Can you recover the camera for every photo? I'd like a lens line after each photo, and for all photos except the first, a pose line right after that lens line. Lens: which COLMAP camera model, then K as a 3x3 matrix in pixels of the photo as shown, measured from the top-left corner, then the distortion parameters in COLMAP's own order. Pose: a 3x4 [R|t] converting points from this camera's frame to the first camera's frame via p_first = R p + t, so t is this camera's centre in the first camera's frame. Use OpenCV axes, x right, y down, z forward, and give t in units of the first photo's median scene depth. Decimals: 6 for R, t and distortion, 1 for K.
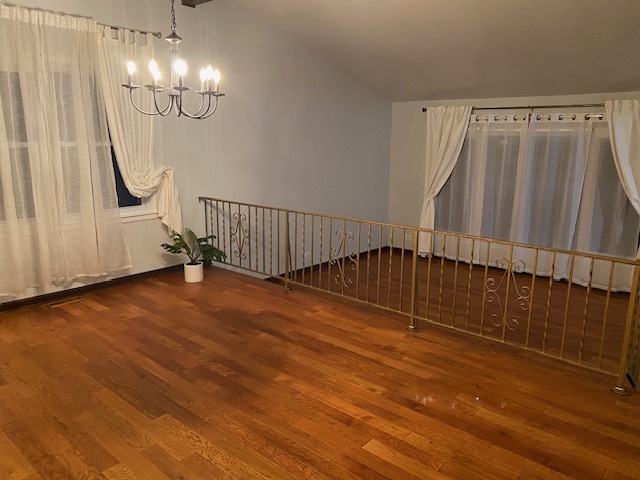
lens RADIAL K [[486.8, 0, 320.0], [0, 486.8, 240.0], [0, 0, 1]] dist [0.007748, -0.004035]
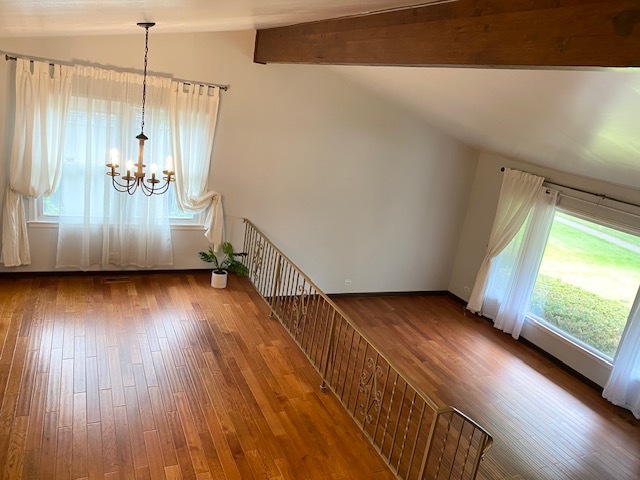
lens RADIAL K [[493.2, 0, 320.0], [0, 493.2, 240.0], [0, 0, 1]] dist [0.004234, -0.003044]
pose [[0.906349, 0.238049, -0.349089, 0.508142], [-0.222709, 0.971252, 0.084086, -0.256427], [0.359070, 0.001534, 0.933309, -0.091860]]
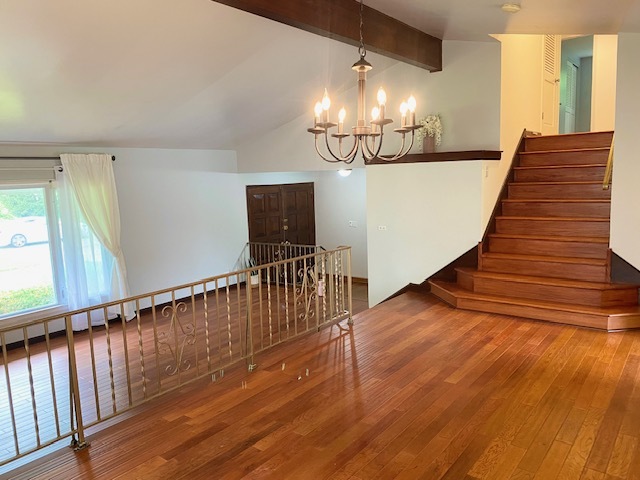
lens RADIAL K [[486.8, 0, 320.0], [0, 486.8, 240.0], [0, 0, 1]] dist [0.007748, -0.004035]
pose [[-0.056048, -0.143245, 0.988099, -0.799988], [0.249064, 0.956362, 0.152772, -0.198477], [-0.966864, 0.254663, -0.017925, 0.813107]]
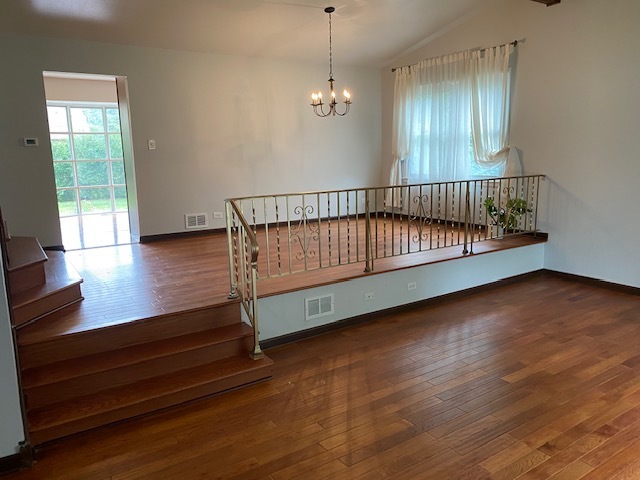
lens RADIAL K [[486.8, 0, 320.0], [0, 486.8, 240.0], [0, 0, 1]] dist [0.007748, -0.004035]
pose [[-0.264853, 0.175682, -0.948150, 1.359376], [-0.180150, 0.956937, 0.227633, -0.154839], [0.947311, 0.231099, -0.221799, 1.111109]]
